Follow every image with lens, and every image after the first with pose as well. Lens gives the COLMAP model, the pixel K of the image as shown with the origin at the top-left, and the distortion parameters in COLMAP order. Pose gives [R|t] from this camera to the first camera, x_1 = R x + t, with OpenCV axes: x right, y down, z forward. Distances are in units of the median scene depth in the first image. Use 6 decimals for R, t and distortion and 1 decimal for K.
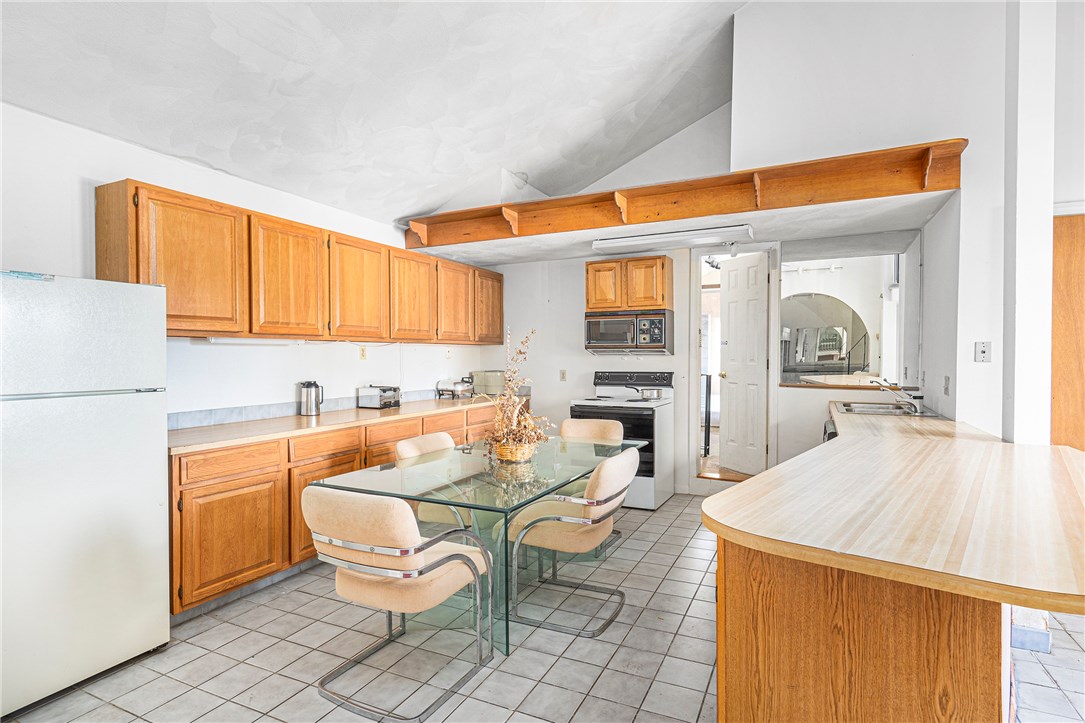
lens RADIAL K [[549.6, 0, 542.5], [0, 549.6, 361.5], [0, 0, 1]] dist [0.000448, 0.000043]
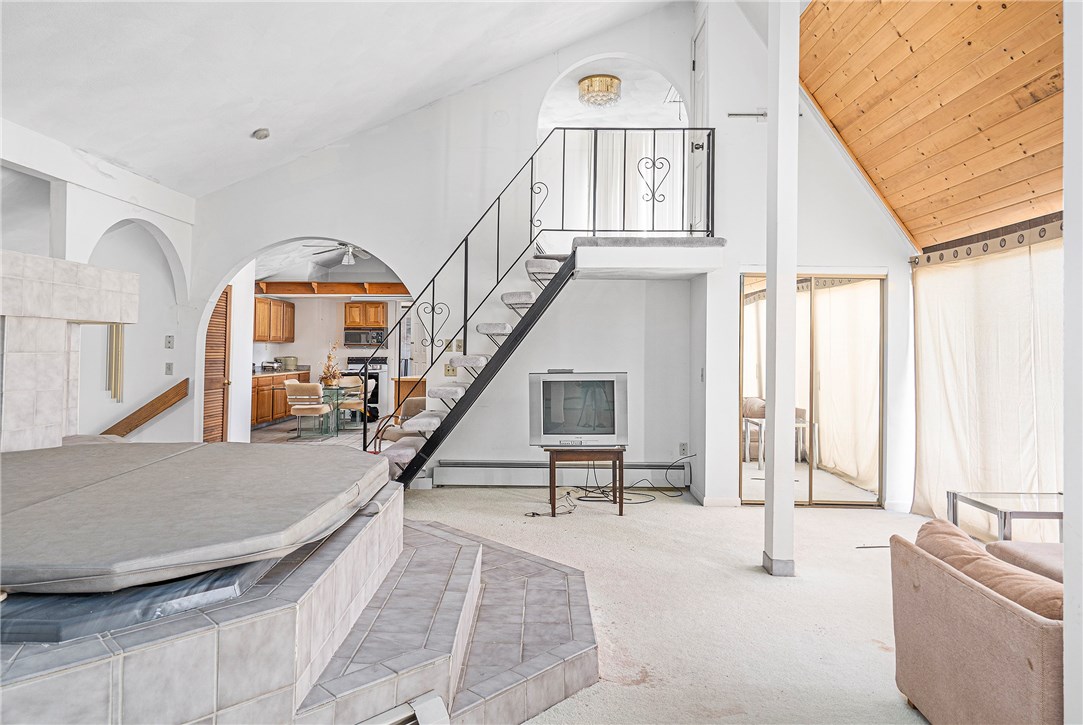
lens RADIAL K [[668.4, 0, 539.2], [0, 668.4, 344.2], [0, 0, 1]] dist [-0.000592, -0.000499]
pose [[0.900216, 0.012843, 0.435254, -0.370585], [-0.003490, 0.999746, -0.022281, 0.026445], [-0.435430, 0.018538, 0.900032, -1.631917]]
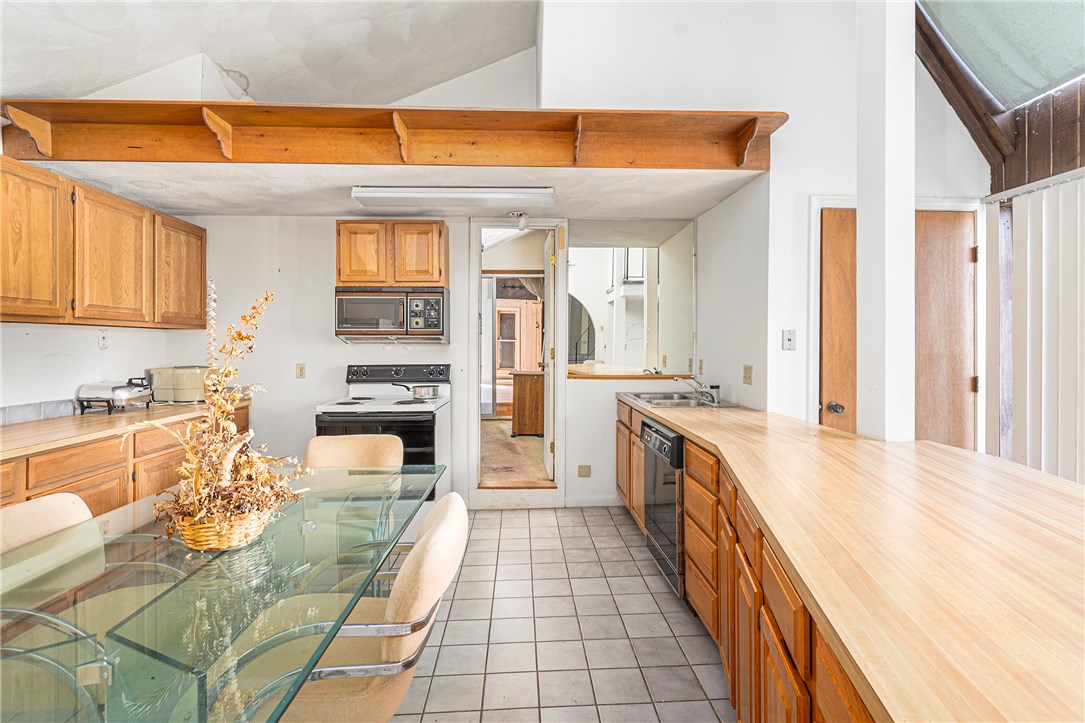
lens RADIAL K [[510.3, 0, 539.3], [0, 510.3, 341.8], [0, 0, 1]] dist [-0.001288, 0.000250]
pose [[0.876020, 0.001707, 0.482272, -0.015410], [0.006122, 0.999874, -0.014658, -0.002431], [-0.482237, 0.015793, 0.875899, 0.273915]]
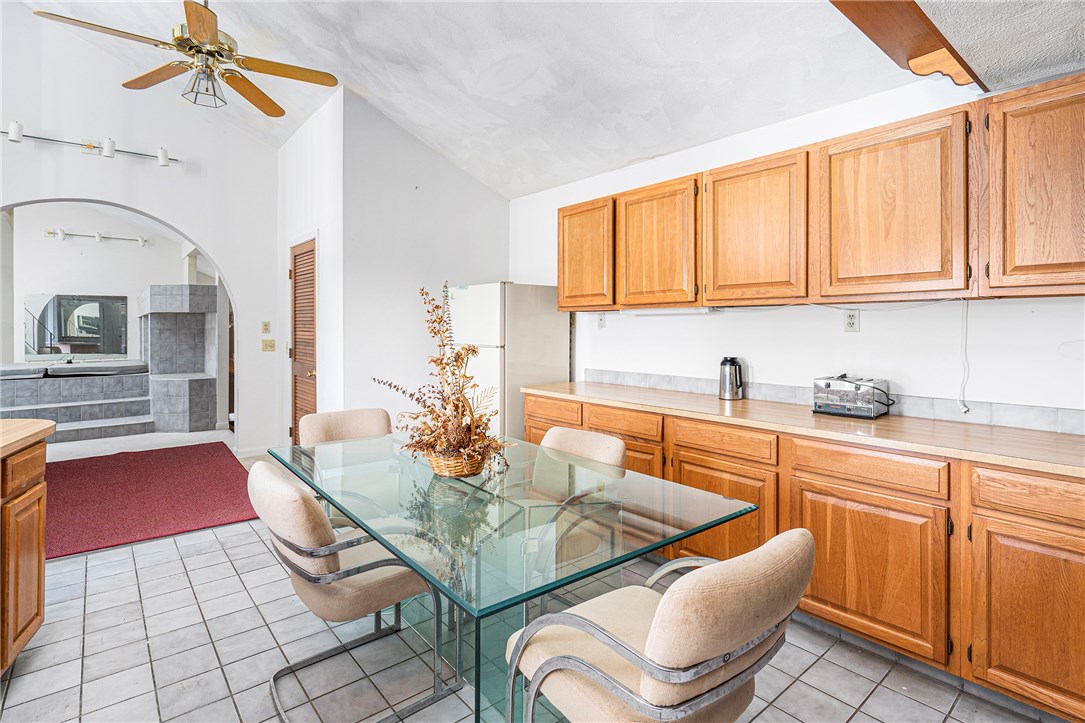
lens RADIAL K [[531.9, 0, 540.0], [0, 531.9, 325.5], [0, 0, 1]] dist [-0.001136, -0.000281]
pose [[-0.408781, 0.000974, -0.912632, 0.327078], [-0.010934, 0.999922, 0.005965, -0.010316], [0.912567, 0.012417, -0.408739, 0.854711]]
